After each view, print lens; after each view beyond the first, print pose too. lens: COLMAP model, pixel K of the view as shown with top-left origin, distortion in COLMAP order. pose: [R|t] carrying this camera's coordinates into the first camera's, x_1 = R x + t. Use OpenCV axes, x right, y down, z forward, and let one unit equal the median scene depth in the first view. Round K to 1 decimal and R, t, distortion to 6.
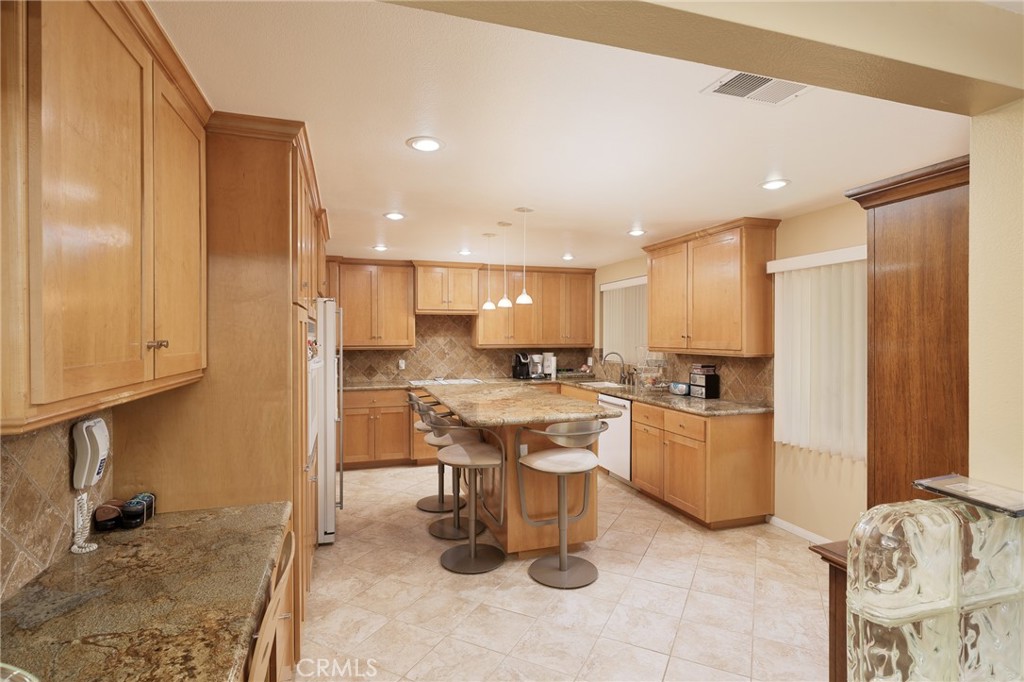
lens RADIAL K [[495.4, 0, 509.7], [0, 495.4, 339.6], [0, 0, 1]] dist [0.000025, 0.000001]
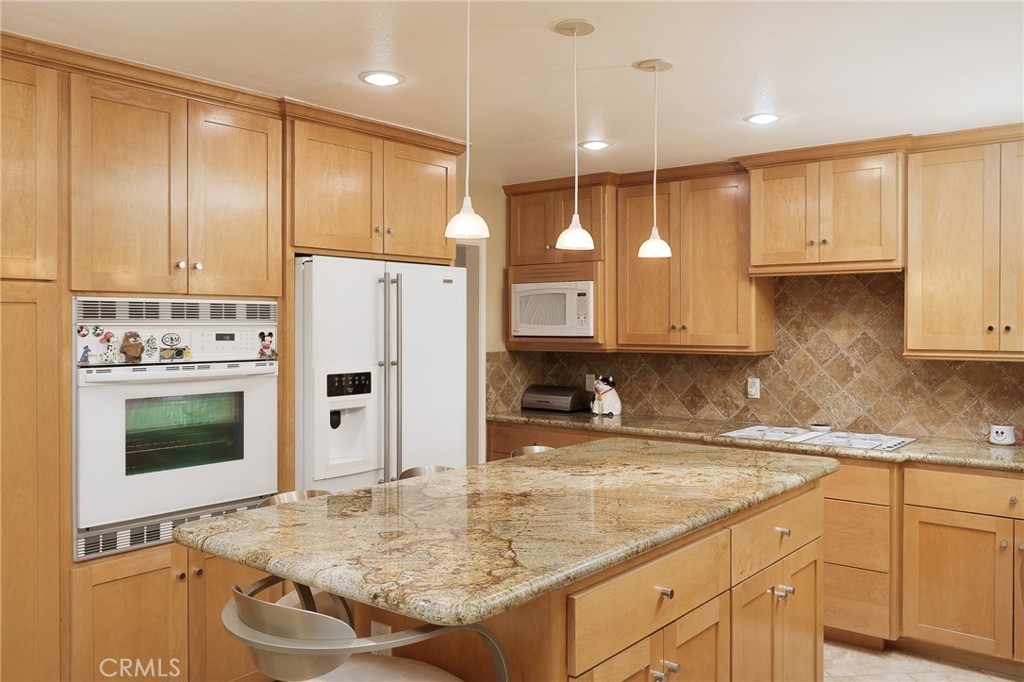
lens RADIAL K [[845.3, 0, 511.2], [0, 845.3, 336.8], [0, 0, 1]] dist [0.001420, -0.000201]
pose [[0.540857, 0.016886, -0.840945, 0.316084], [-0.004796, 0.999844, 0.016992, -0.008994], [0.841101, -0.005157, 0.540854, 0.389175]]
